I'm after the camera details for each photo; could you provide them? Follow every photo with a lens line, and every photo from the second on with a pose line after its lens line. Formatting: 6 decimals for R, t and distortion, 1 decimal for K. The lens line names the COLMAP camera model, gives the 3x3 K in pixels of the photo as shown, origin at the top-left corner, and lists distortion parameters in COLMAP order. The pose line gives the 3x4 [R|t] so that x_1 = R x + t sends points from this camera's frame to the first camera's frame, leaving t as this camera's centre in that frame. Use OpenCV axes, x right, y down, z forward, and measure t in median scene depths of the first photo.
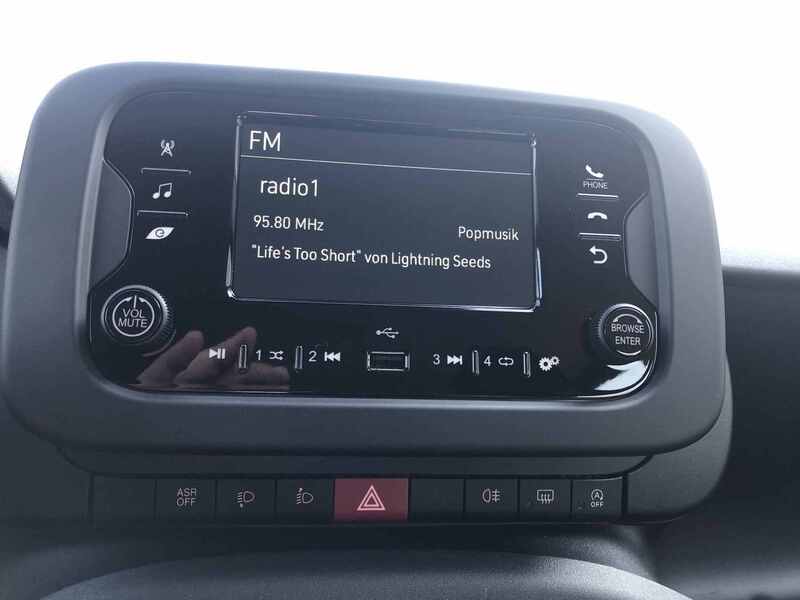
lens RADIAL K [[664.8, 0, 400.0], [0, 664.8, 300.0], [0, 0, 1]] dist [0.017467, -0.002890]
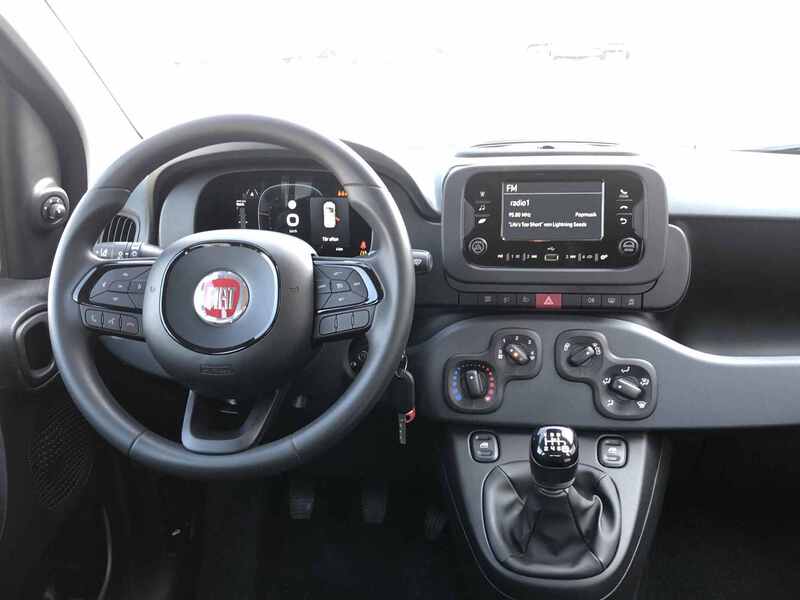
lens RADIAL K [[801.5, 0, 396.8], [0, 801.5, 296.2], [0, 0, 1]] dist [0.204653, -0.717850]
pose [[0.961798, 0.005424, -0.273705, 0.327614], [0.052937, 0.977248, 0.205387, -0.559554], [0.268591, -0.212030, 0.939629, -2.887568]]
